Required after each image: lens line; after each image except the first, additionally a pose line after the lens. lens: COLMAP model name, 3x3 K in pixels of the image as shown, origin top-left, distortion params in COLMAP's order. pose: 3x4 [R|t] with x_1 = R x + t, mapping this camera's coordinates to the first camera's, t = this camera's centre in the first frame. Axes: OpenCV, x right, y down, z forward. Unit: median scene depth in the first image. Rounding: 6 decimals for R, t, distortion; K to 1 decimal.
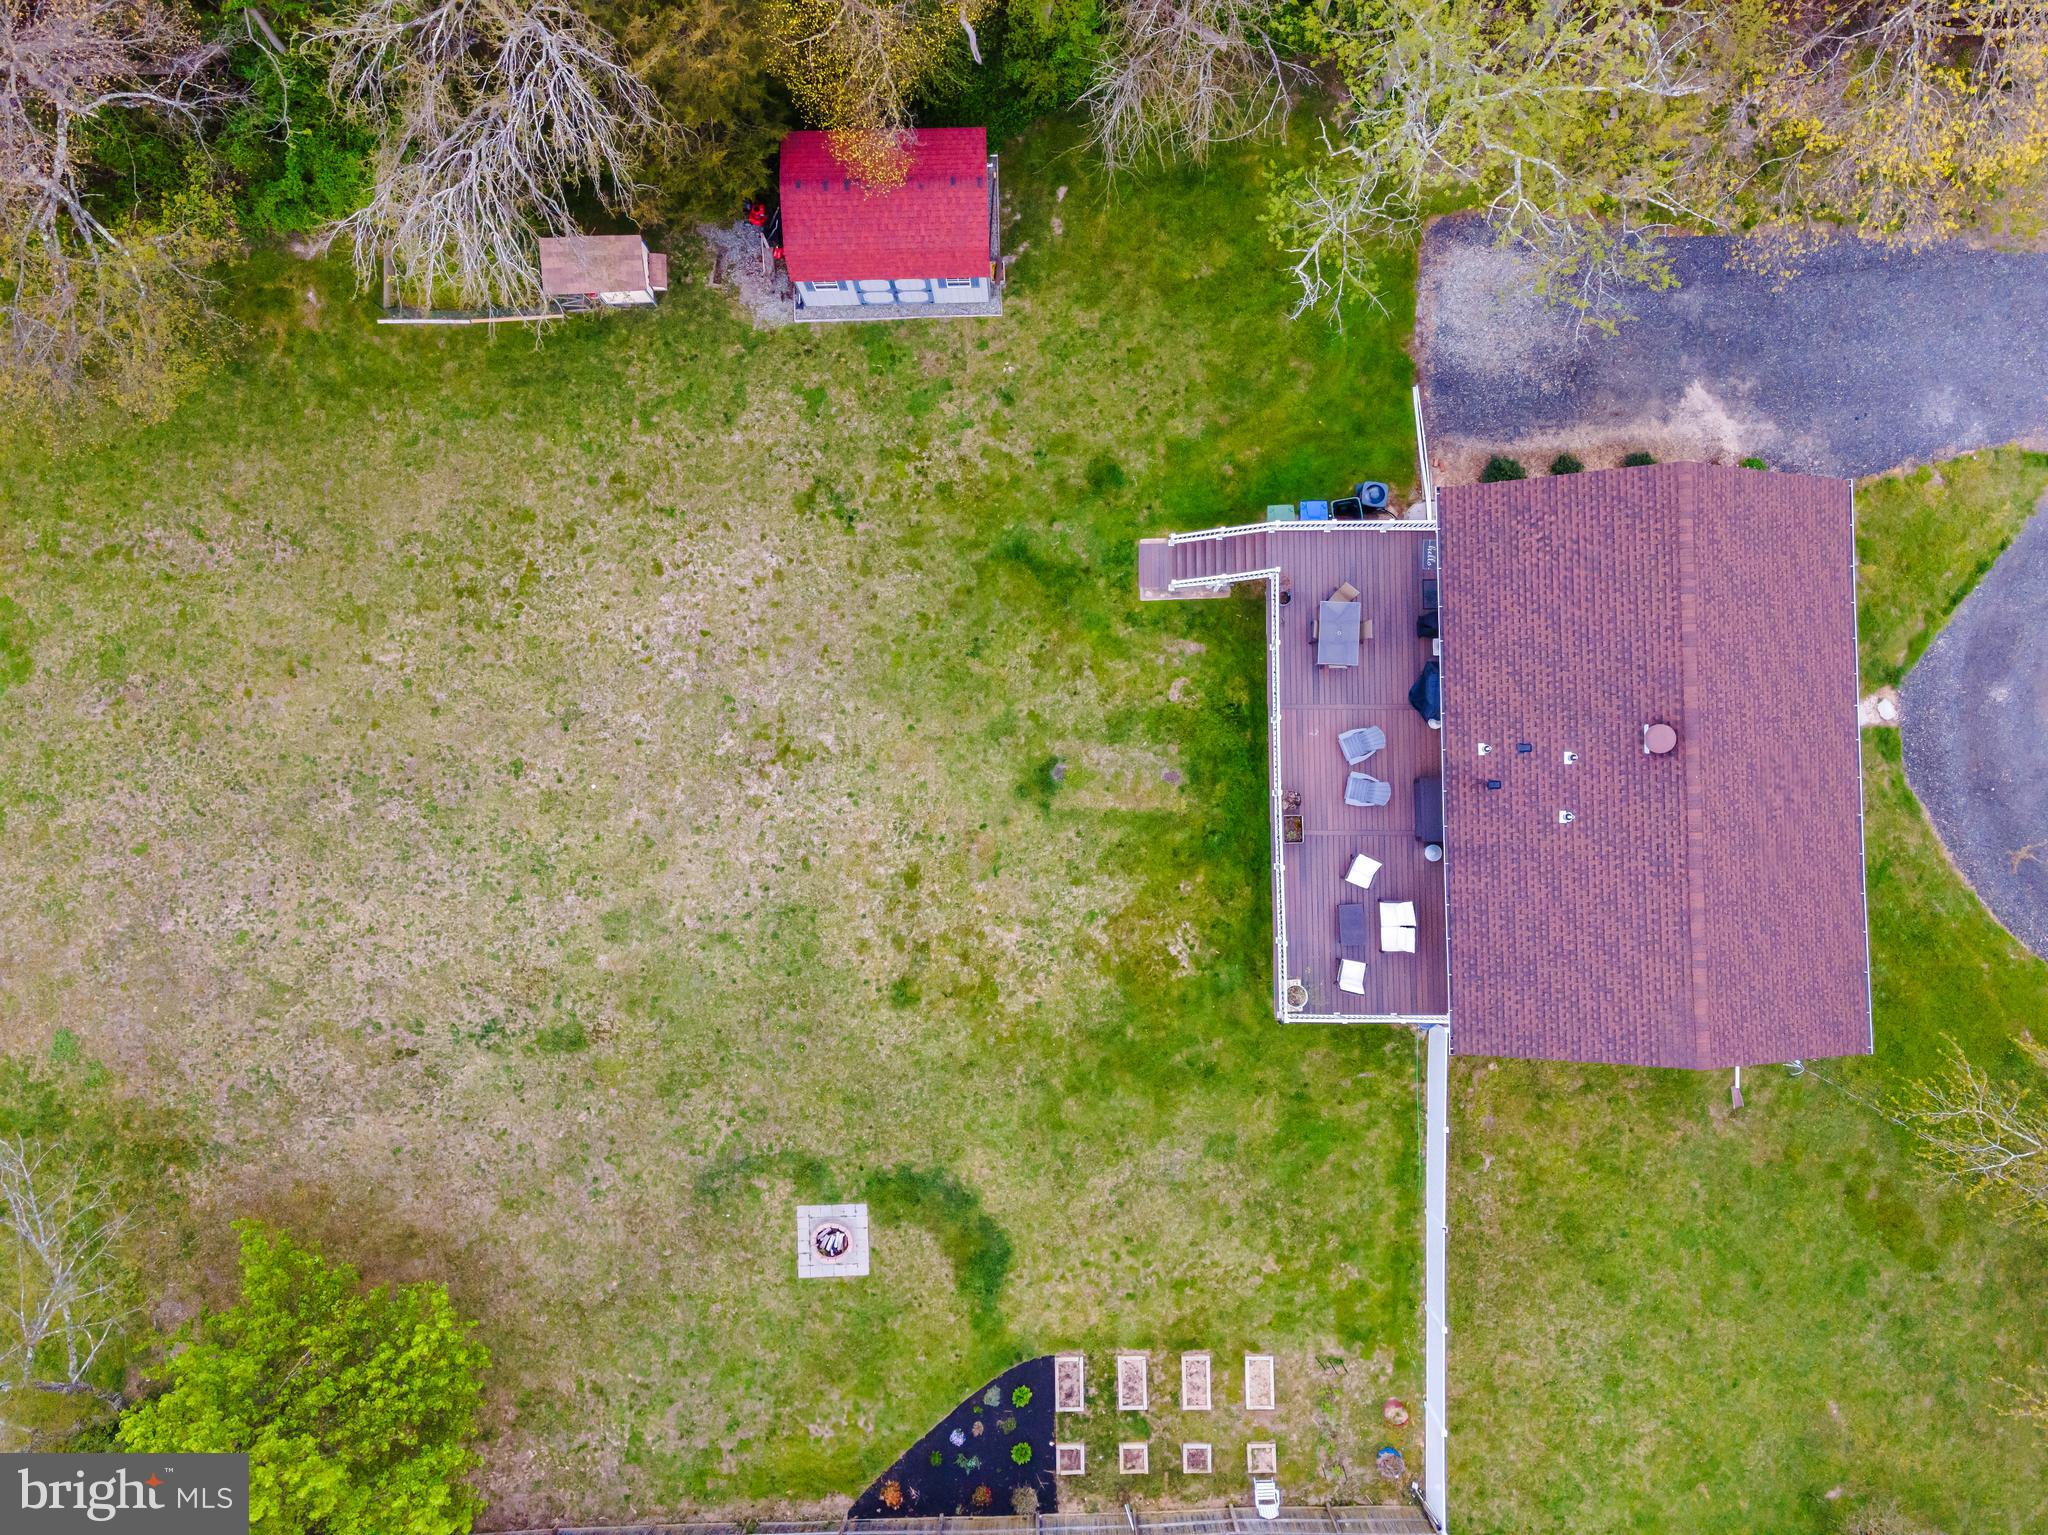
lens RADIAL K [[1491.7, 0, 1027.7], [0, 1491.7, 754.2], [0, 0, 1]] dist [0.048324, 0.001726]
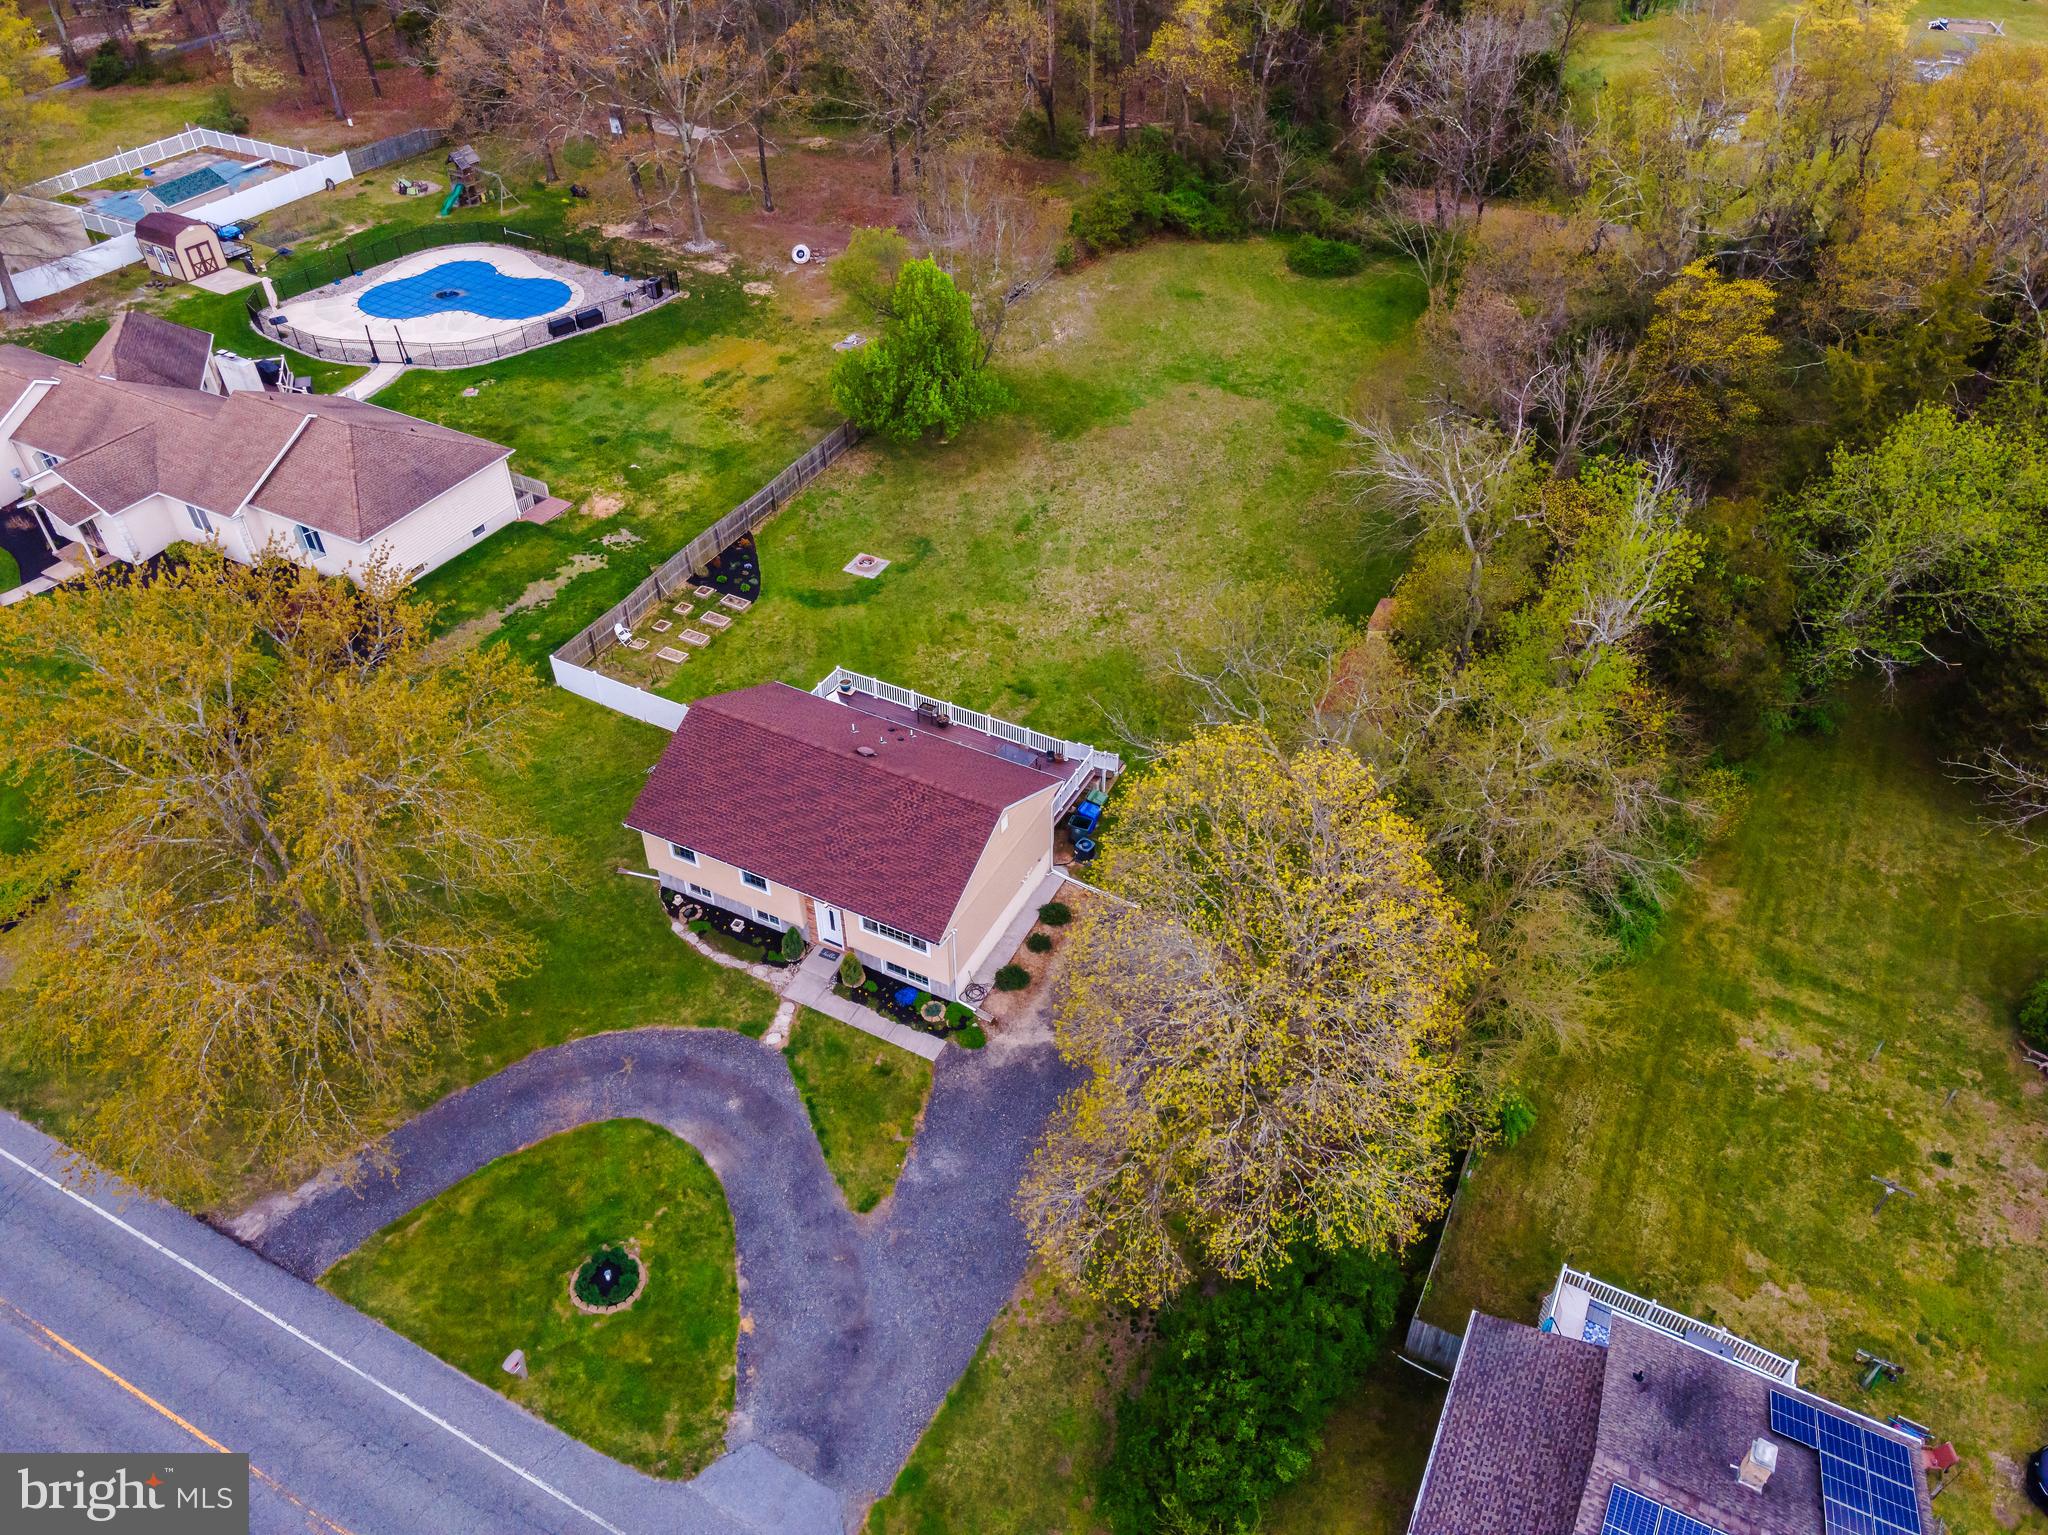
lens RADIAL K [[1491.7, 0, 1027.7], [0, 1491.7, 754.2], [0, 0, 1]] dist [0.048324, 0.001726]
pose [[-0.471651, 0.573614, -0.669710, 1.205229], [-0.881371, -0.283380, 0.377997, -0.659976], [0.027042, 0.768545, 0.639223, -0.041801]]
